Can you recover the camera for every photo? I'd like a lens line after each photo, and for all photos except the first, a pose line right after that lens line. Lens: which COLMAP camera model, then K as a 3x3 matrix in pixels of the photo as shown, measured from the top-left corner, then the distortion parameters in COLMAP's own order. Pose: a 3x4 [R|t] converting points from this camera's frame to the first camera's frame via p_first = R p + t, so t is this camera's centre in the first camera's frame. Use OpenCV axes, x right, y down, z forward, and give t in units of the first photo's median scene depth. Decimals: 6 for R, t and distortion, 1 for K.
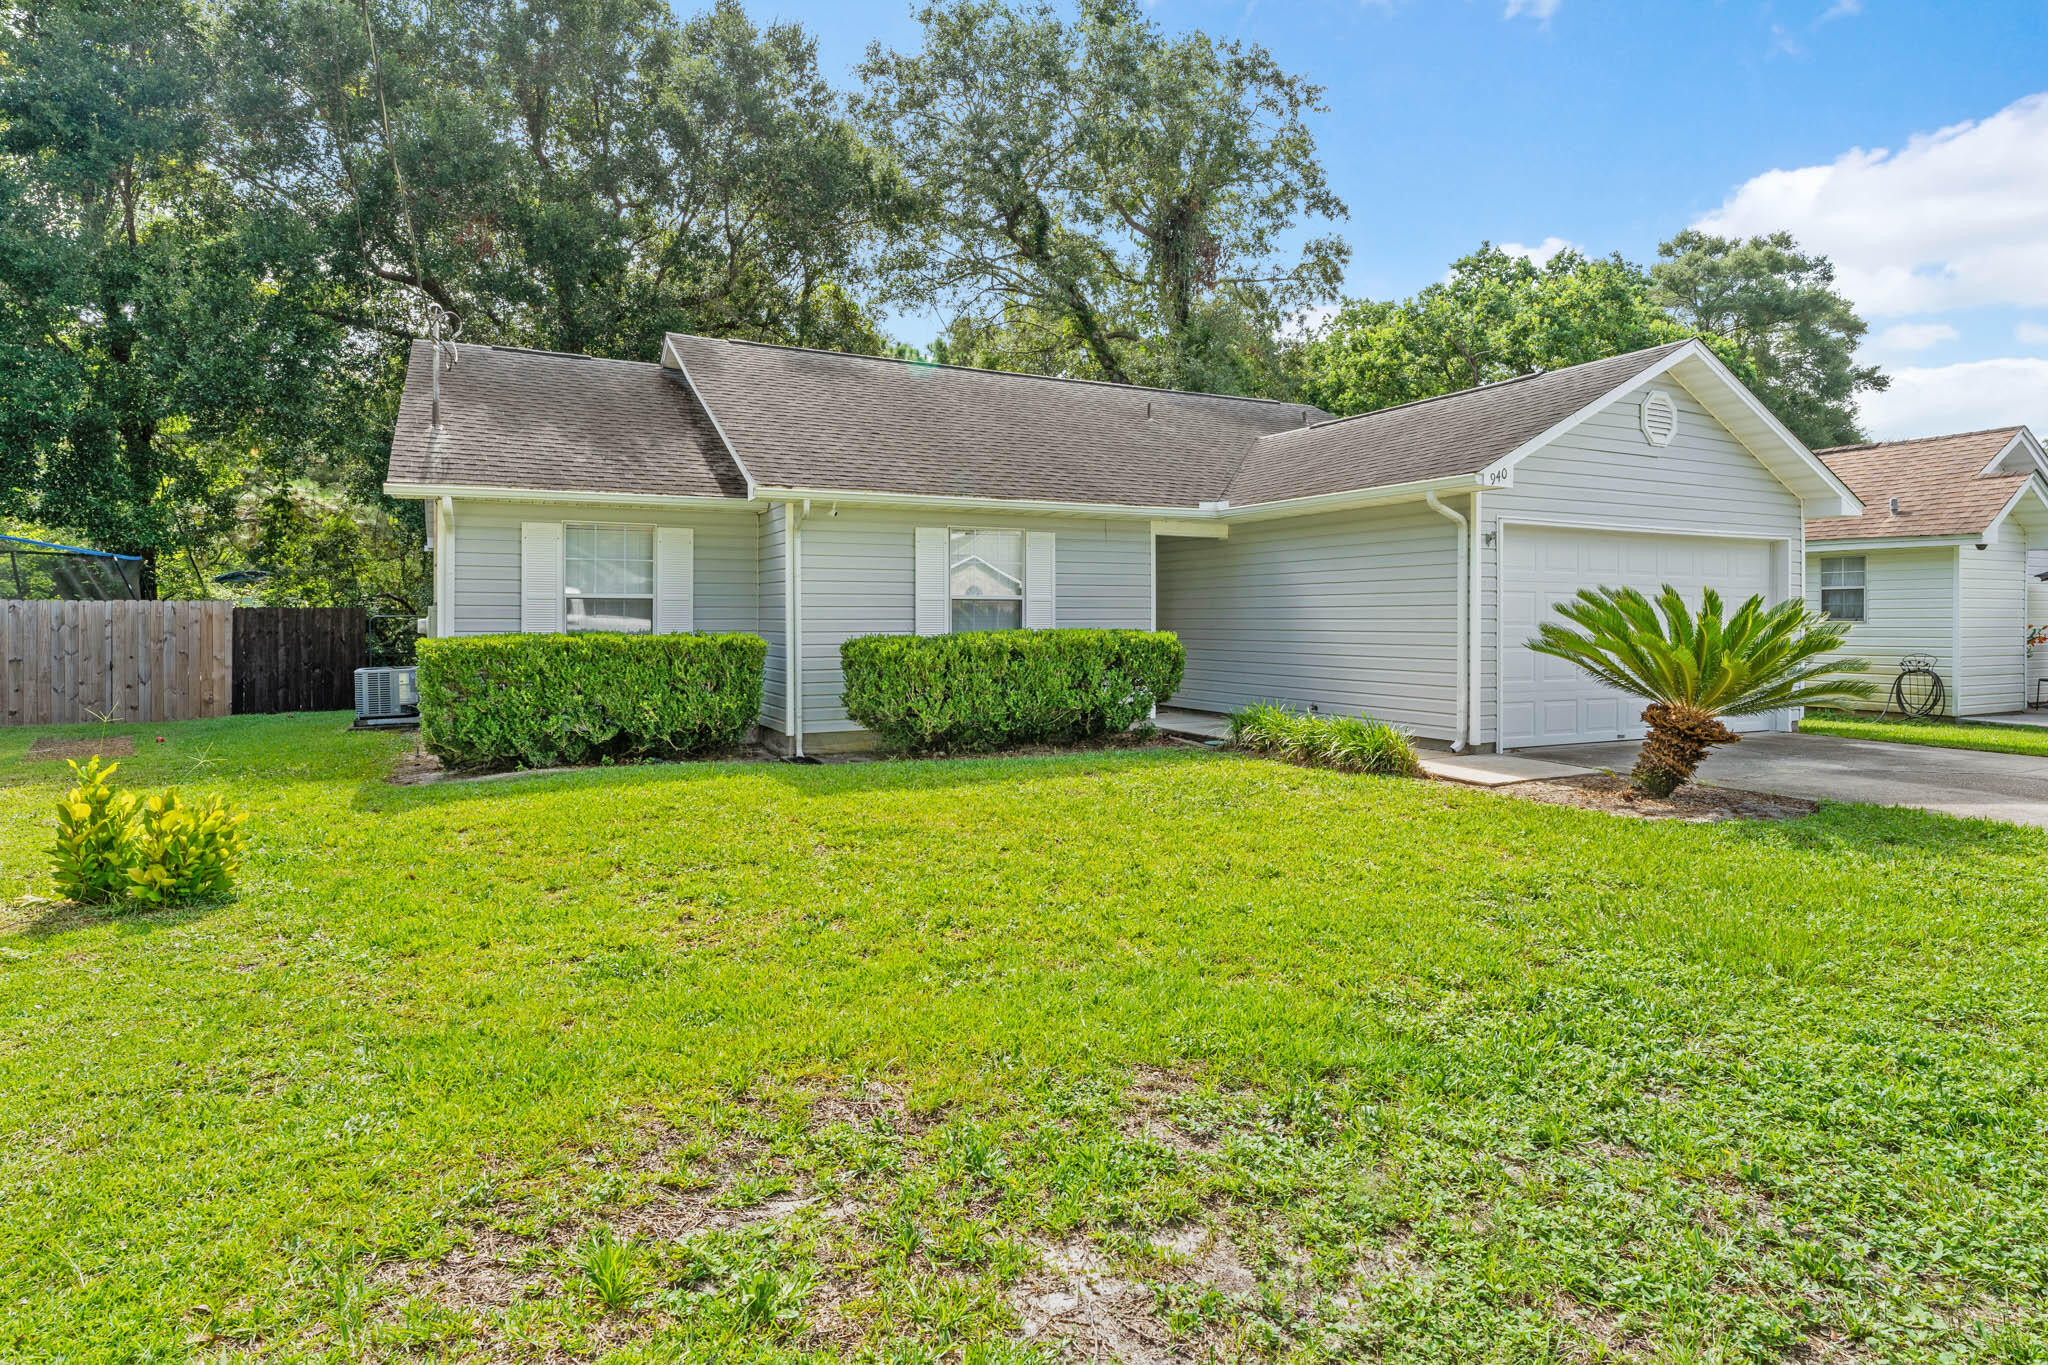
lens RADIAL K [[1092.6, 0, 1085.3], [0, 1092.6, 634.4], [0, 0, 1]] dist [0.001512, -0.000750]
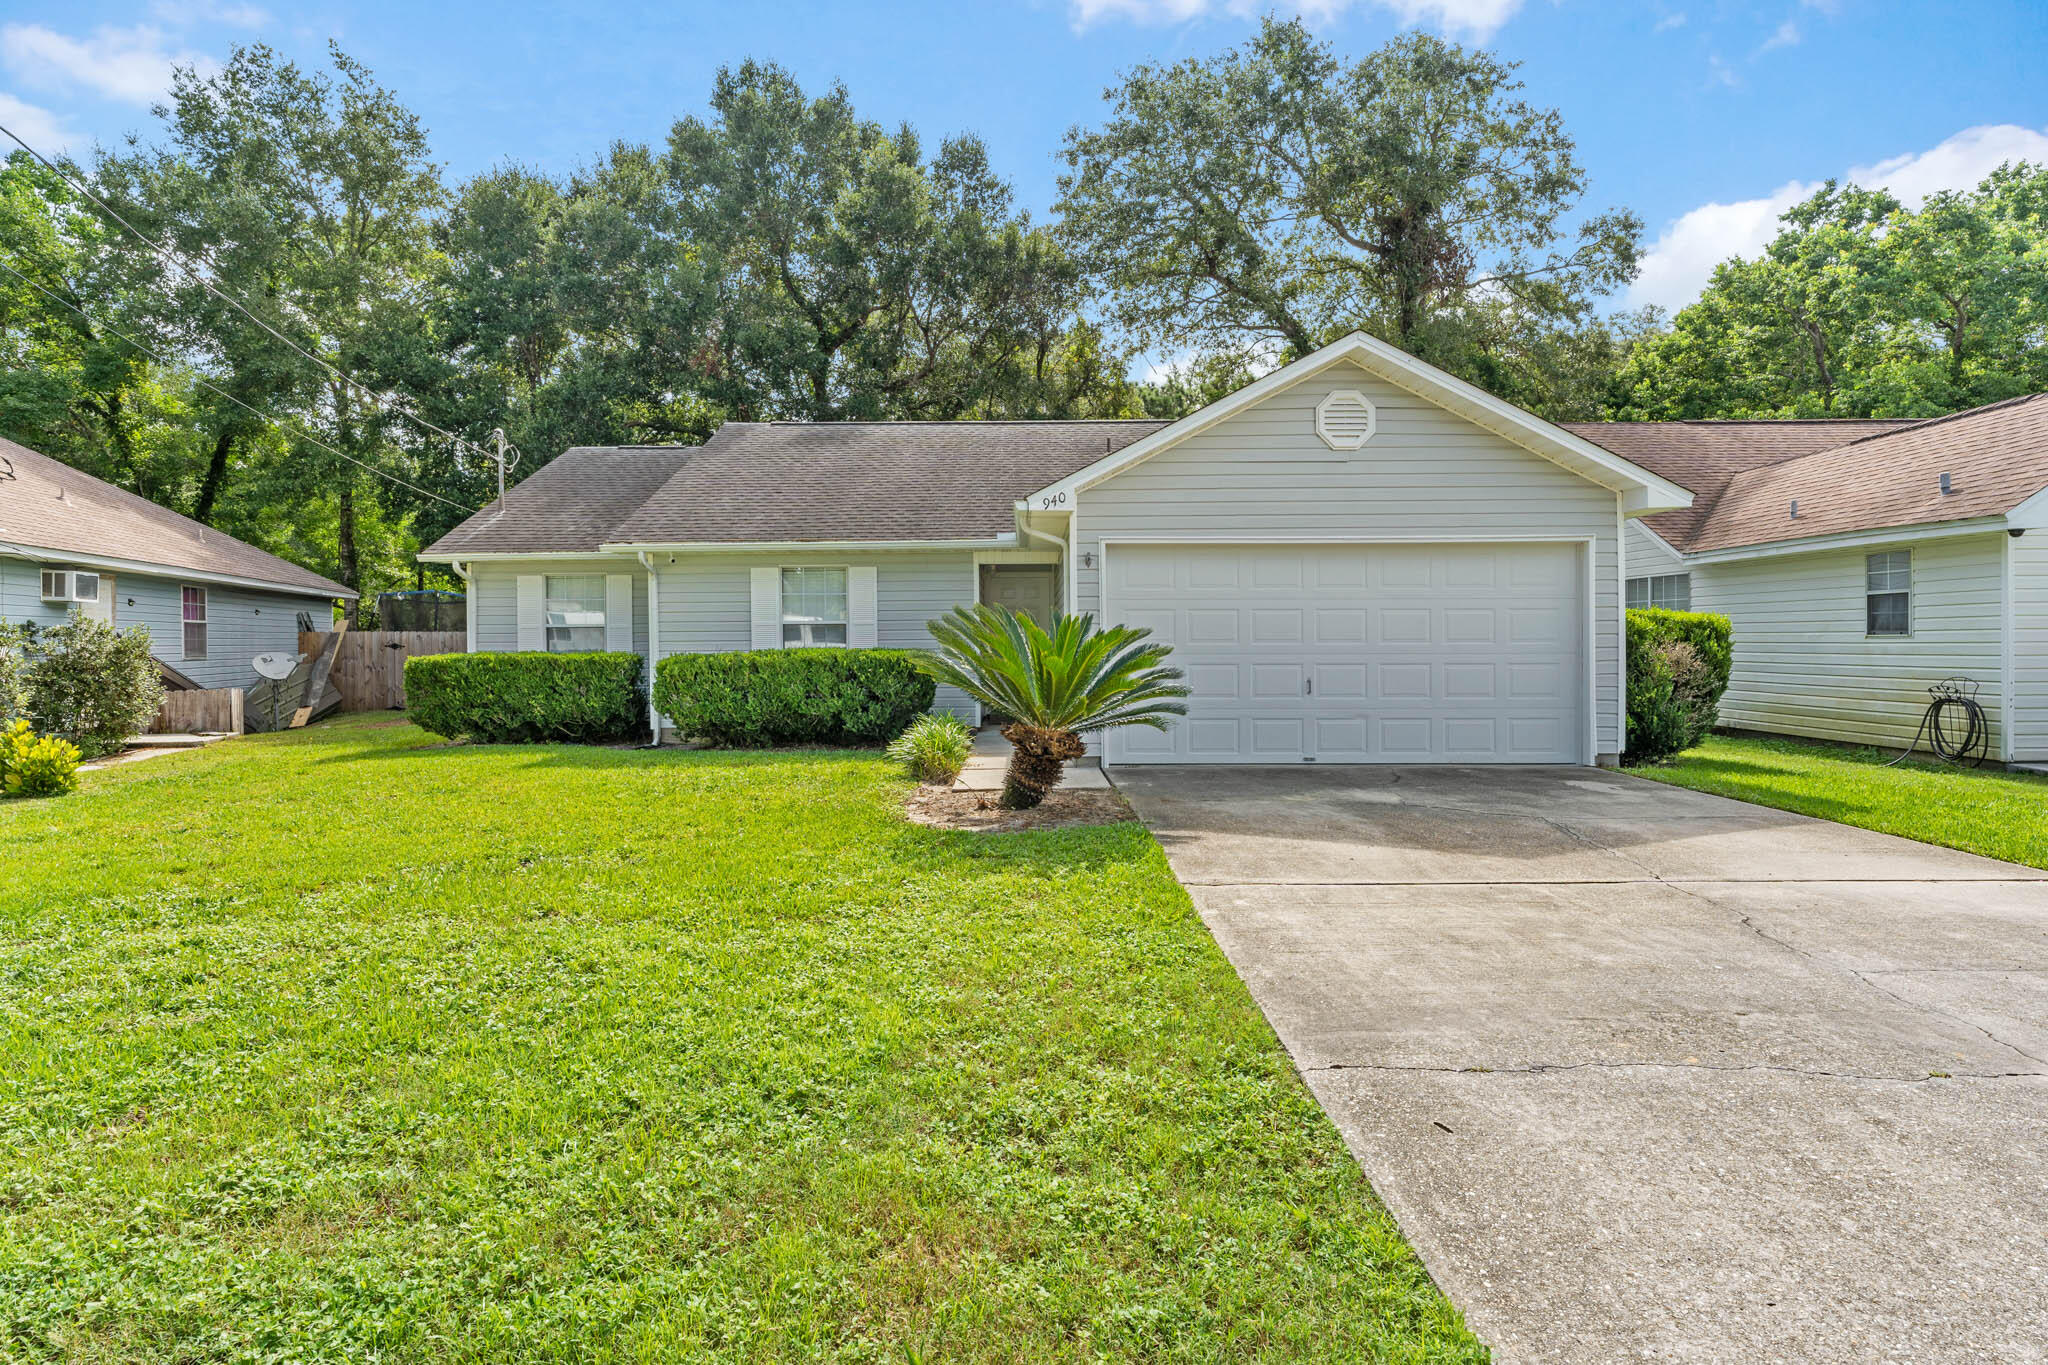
lens RADIAL K [[1016.7, 0, 1023.8], [0, 1016.7, 668.4], [0, 0, 1]] dist [0.000964, 0.000378]
pose [[0.889768, 0.005938, -0.456375, 0.516742], [0.000754, 0.999895, 0.014479, 0.001156], [0.456413, -0.013227, 0.889670, 0.077617]]
